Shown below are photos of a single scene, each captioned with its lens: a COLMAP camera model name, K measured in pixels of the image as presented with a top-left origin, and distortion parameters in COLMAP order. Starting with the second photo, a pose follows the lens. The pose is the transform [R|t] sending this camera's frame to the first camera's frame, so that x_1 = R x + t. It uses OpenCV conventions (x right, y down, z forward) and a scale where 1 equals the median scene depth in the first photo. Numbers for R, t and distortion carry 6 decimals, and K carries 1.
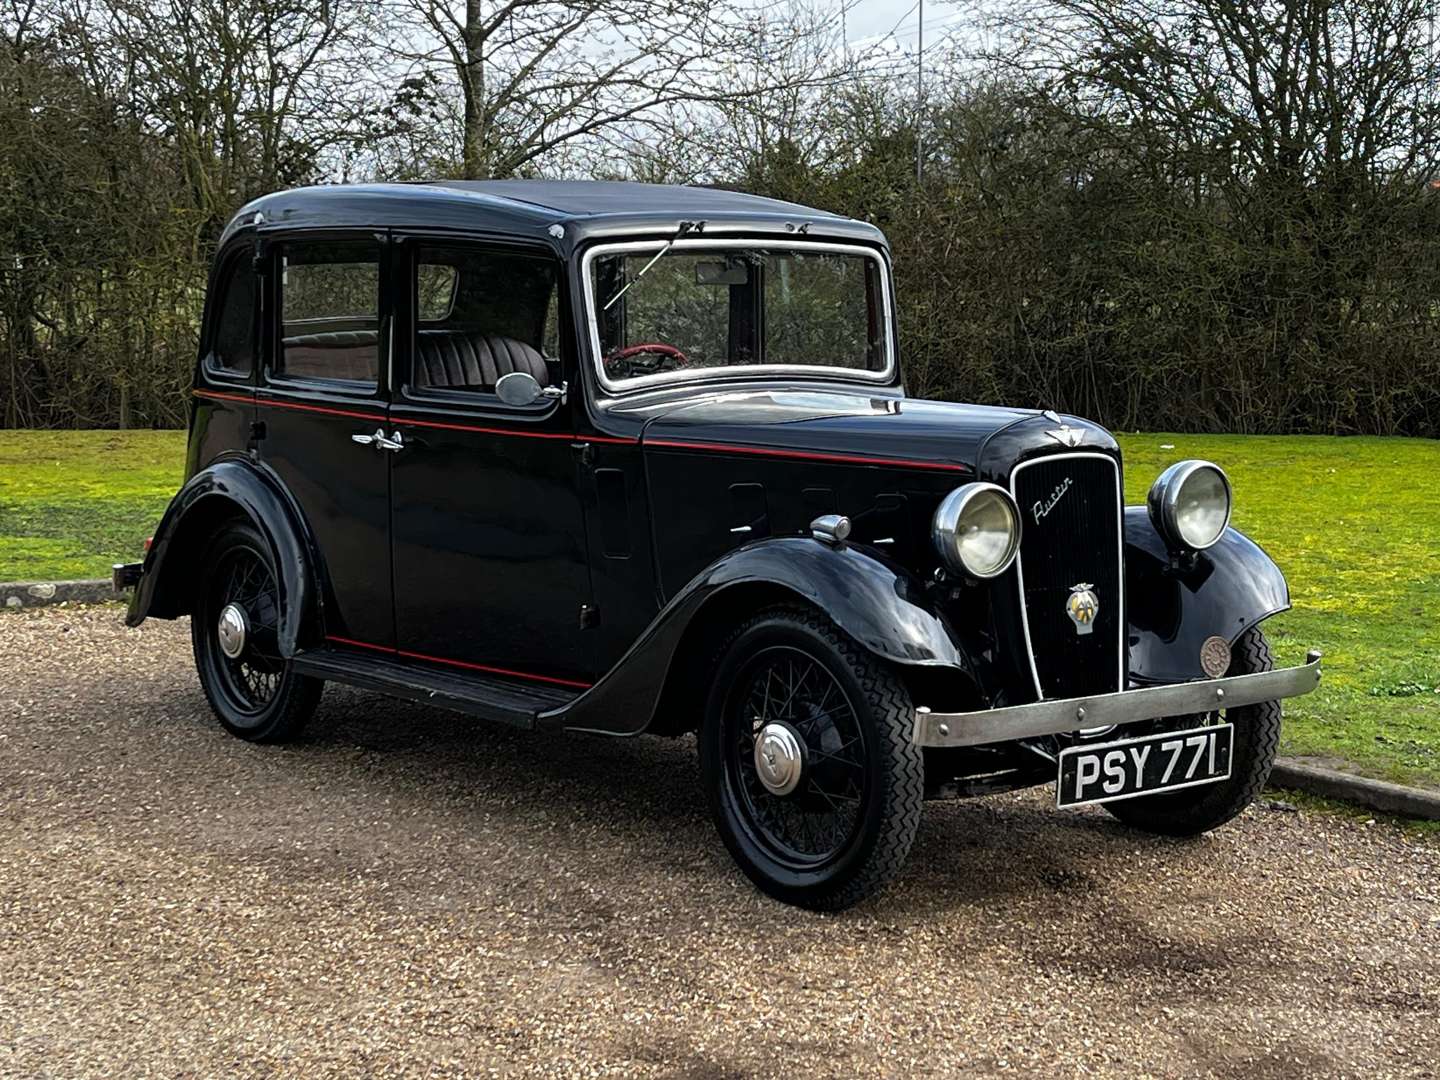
lens RADIAL K [[2552.9, 0, 739.3], [0, 2552.9, 538.6], [0, 0, 1]] dist [0.290211, -1.065137]
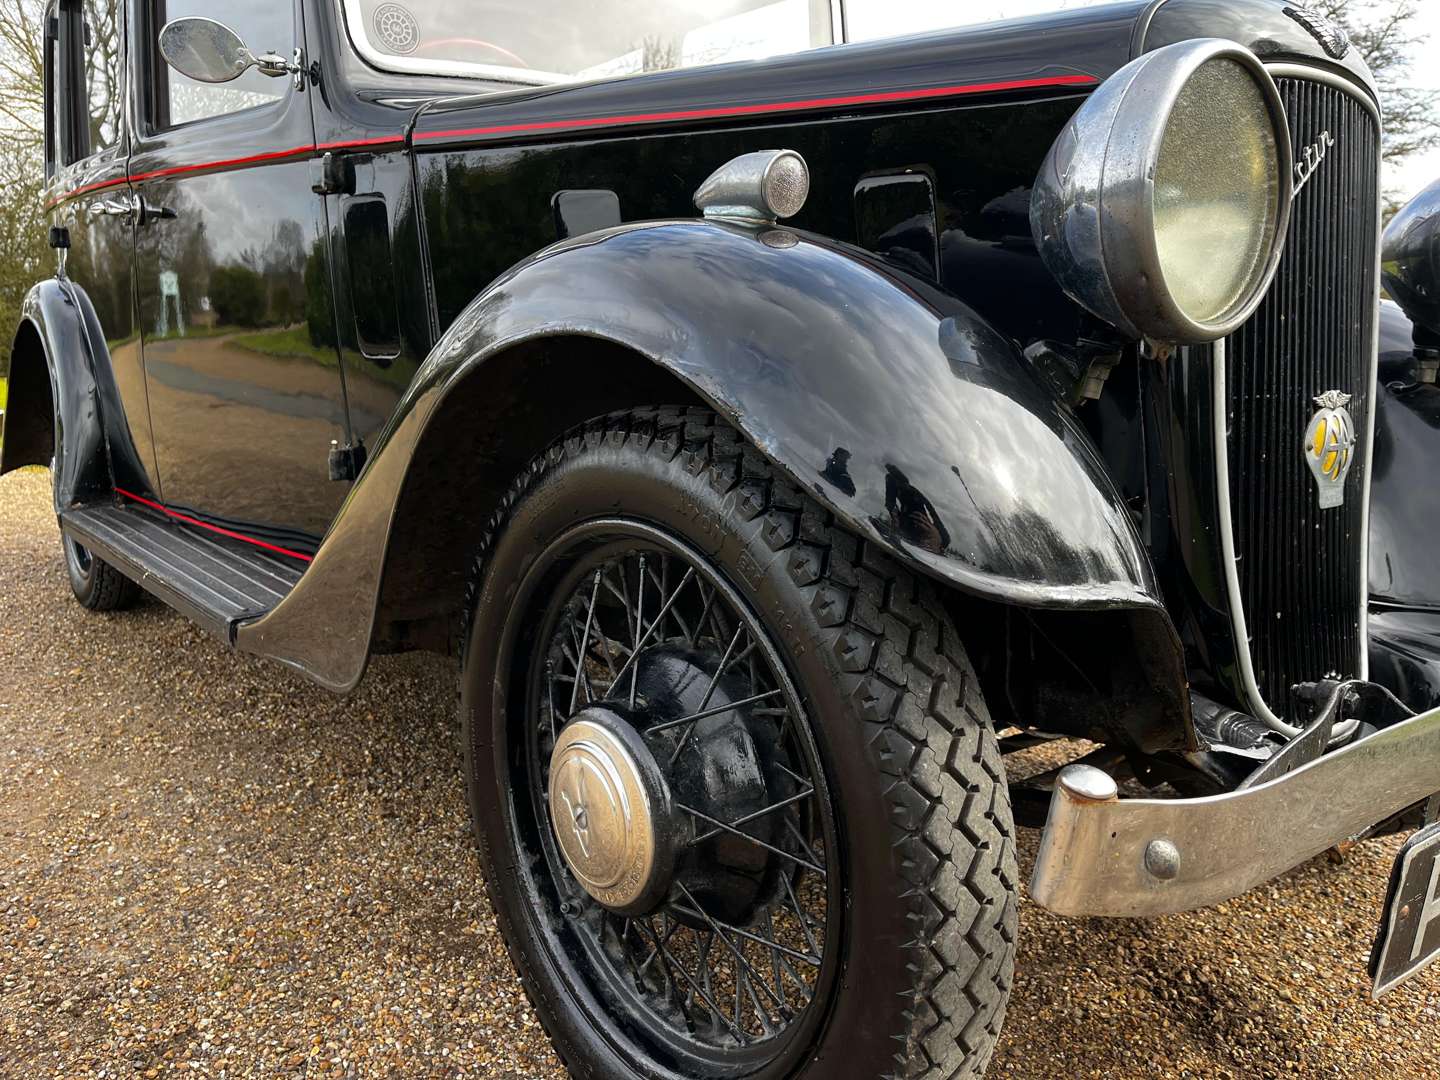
lens RADIAL K [[2552.9, 0, 739.3], [0, 2552.9, 538.6], [0, 0, 1]] dist [0.290211, -1.065137]
pose [[0.999141, 0.025451, 0.032704, 0.024033], [-0.027084, 0.998357, 0.050502, 0.026391], [-0.031365, -0.051344, 0.998188, 0.650446]]
